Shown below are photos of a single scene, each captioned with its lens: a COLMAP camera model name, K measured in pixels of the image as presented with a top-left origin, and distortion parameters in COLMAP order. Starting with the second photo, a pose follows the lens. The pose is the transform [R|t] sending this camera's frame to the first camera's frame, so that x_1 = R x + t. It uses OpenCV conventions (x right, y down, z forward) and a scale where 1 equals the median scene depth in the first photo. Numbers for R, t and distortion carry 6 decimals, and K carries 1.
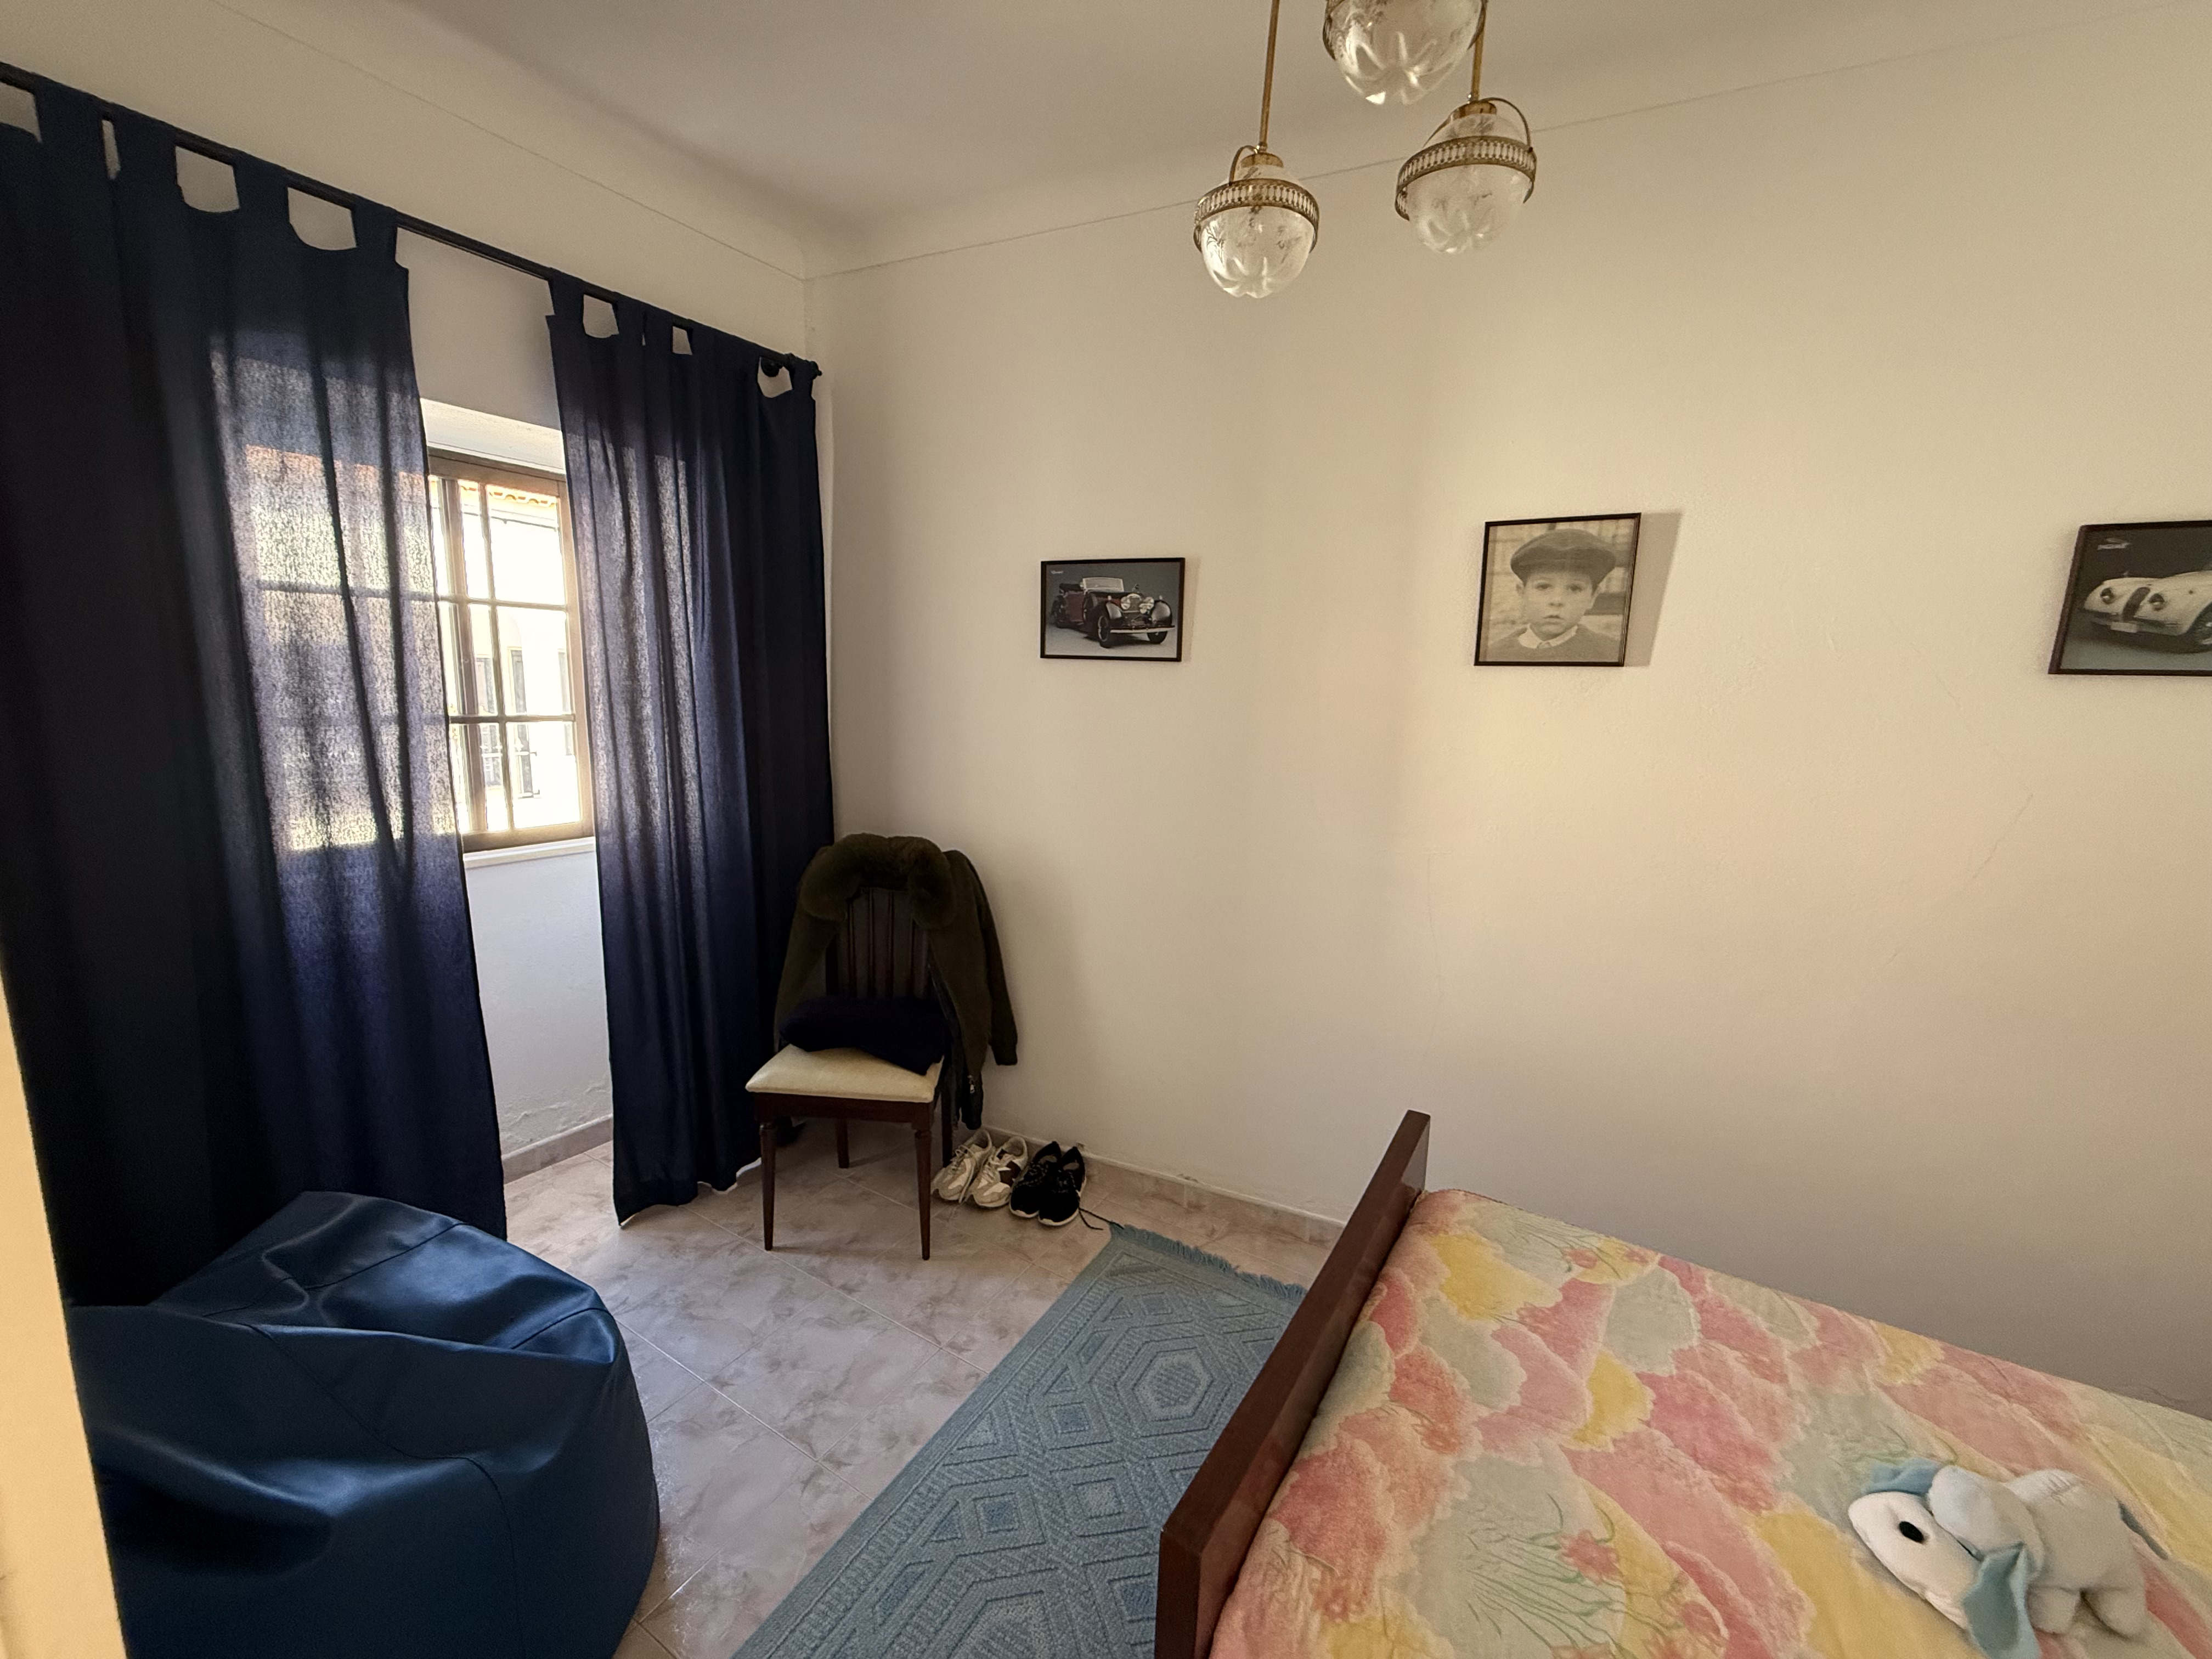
lens RADIAL K [[879.3, 0, 1103.5], [0, 879.3, 829.8], [0, 0, 1]] dist [-0.002961, 0.000438]
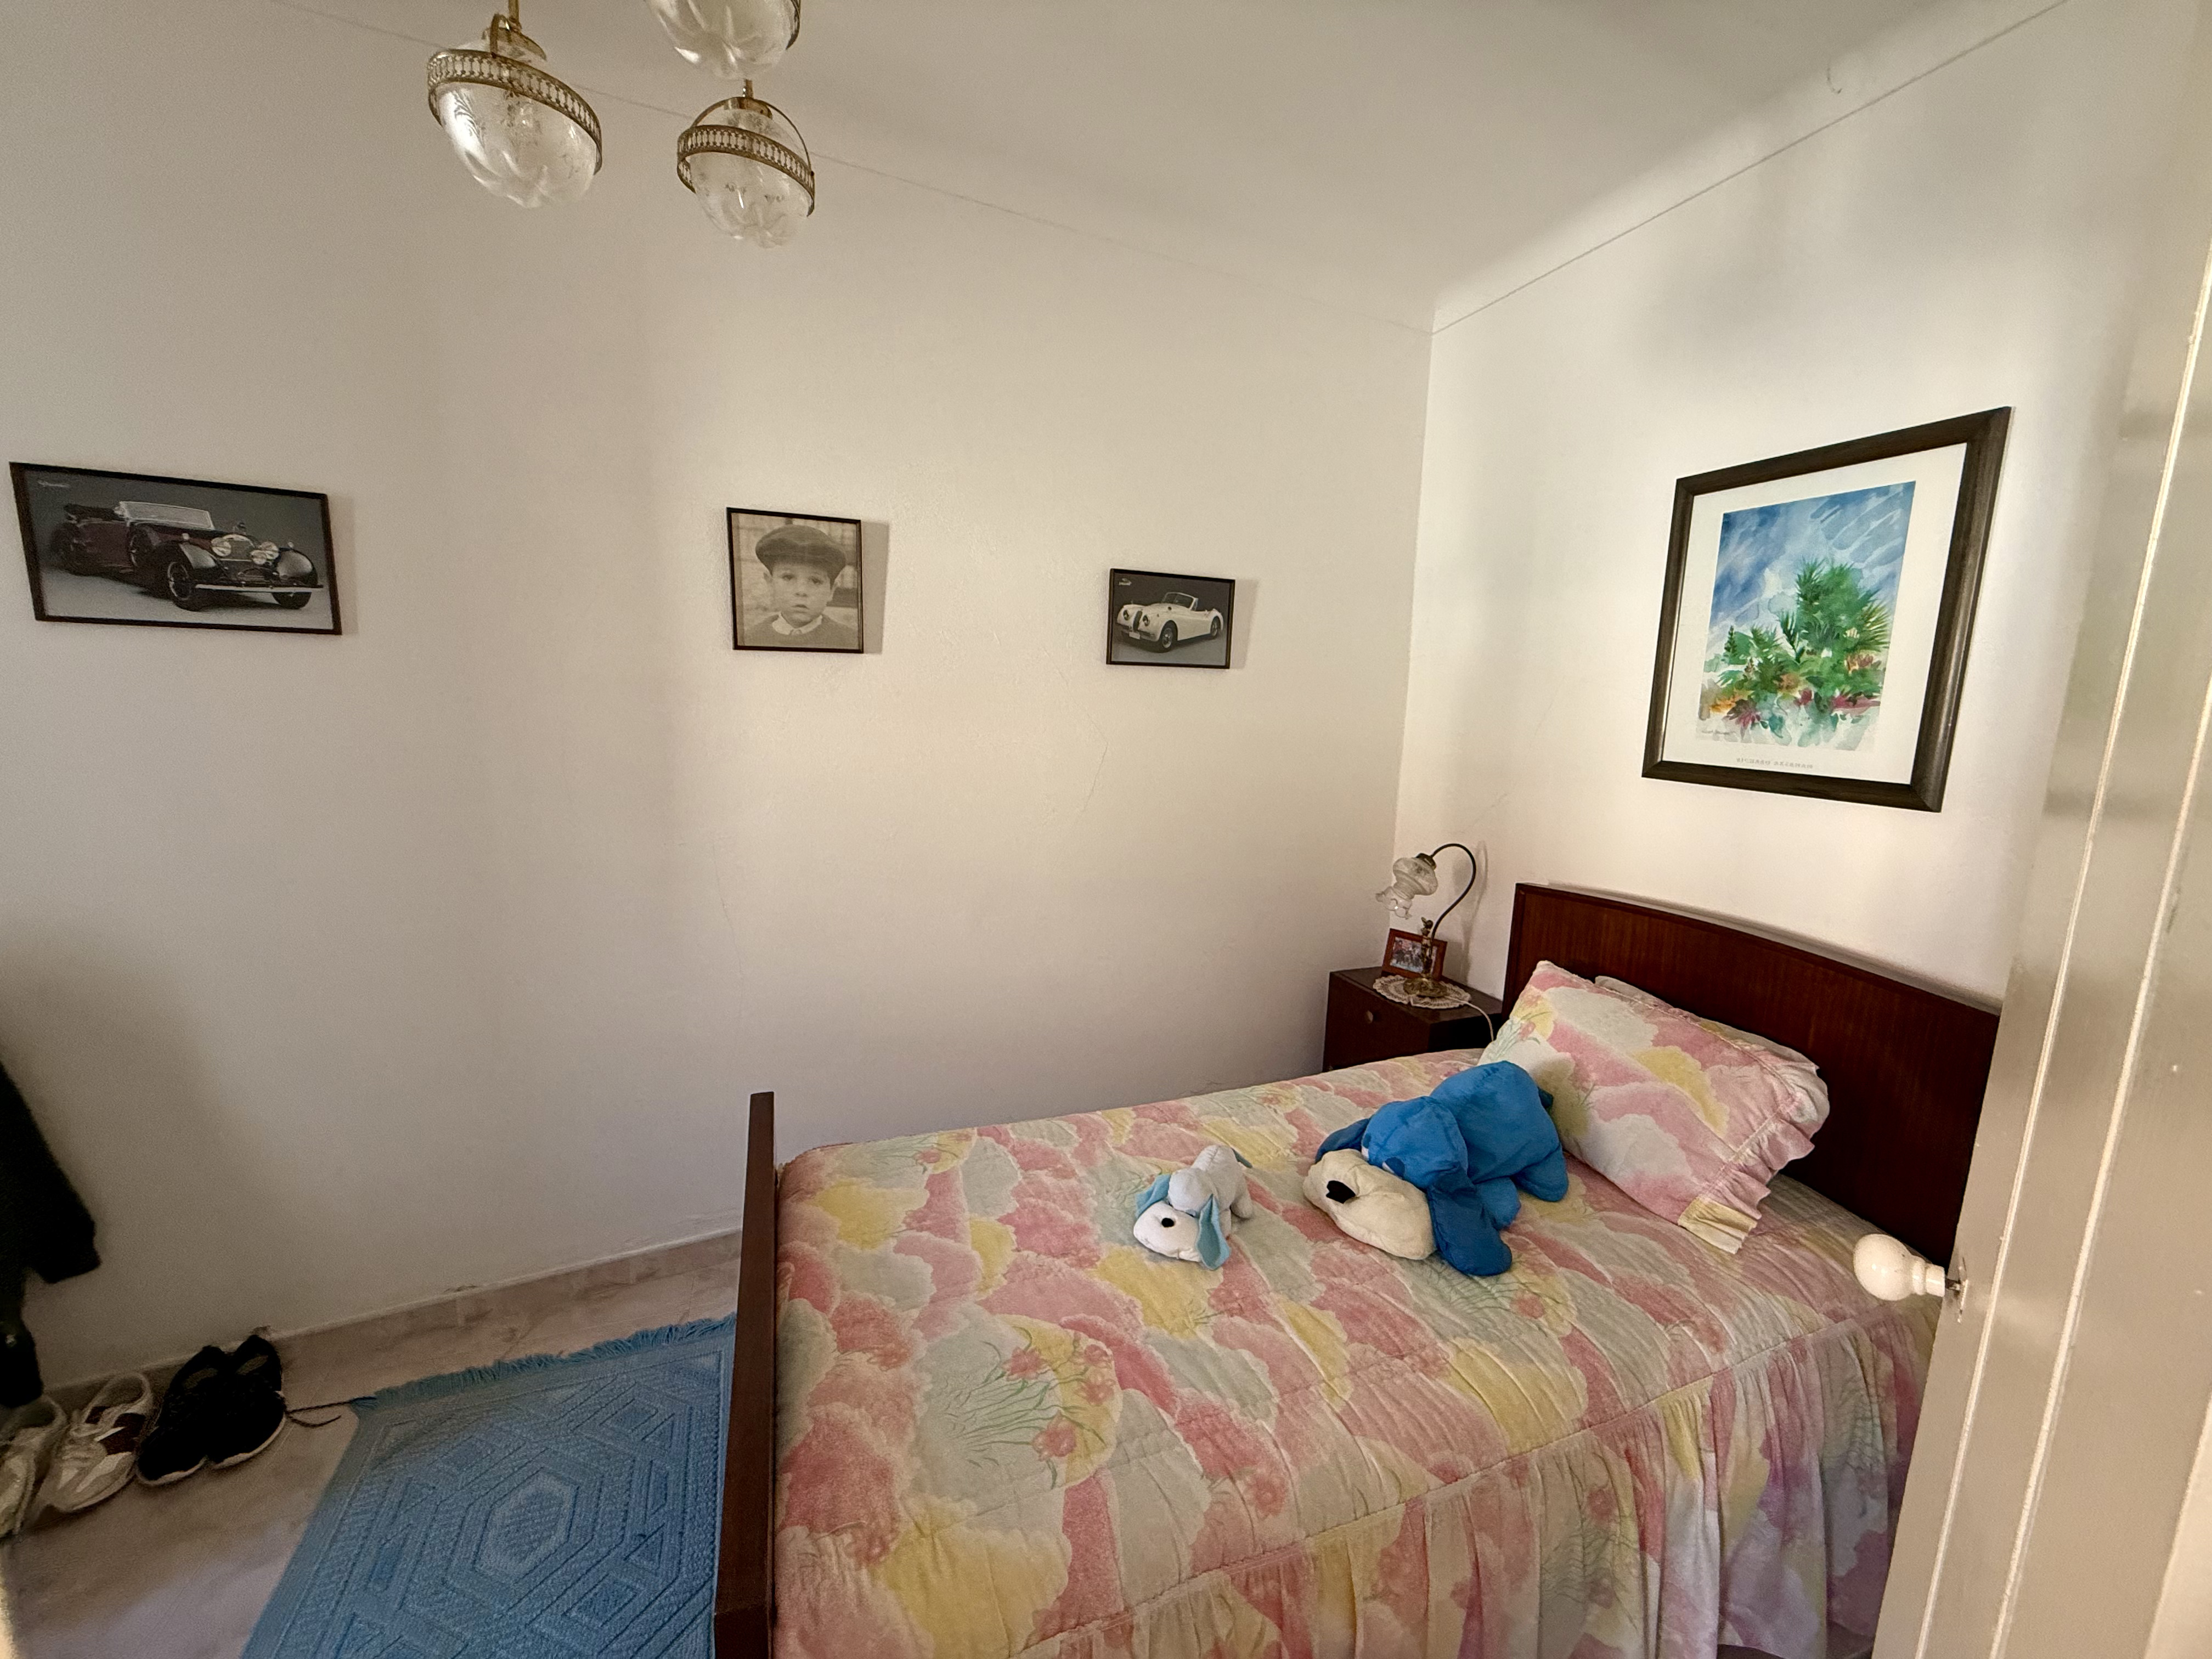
lens RADIAL K [[879.3, 0, 1097.6], [0, 879.3, 831.1], [0, 0, 1]] dist [-0.002961, 0.000438]
pose [[0.620863, -0.136240, 0.771990, -0.163444], [0.118850, 0.989757, 0.079088, -0.012672], [-0.774857, 0.042648, 0.630696, 0.056387]]
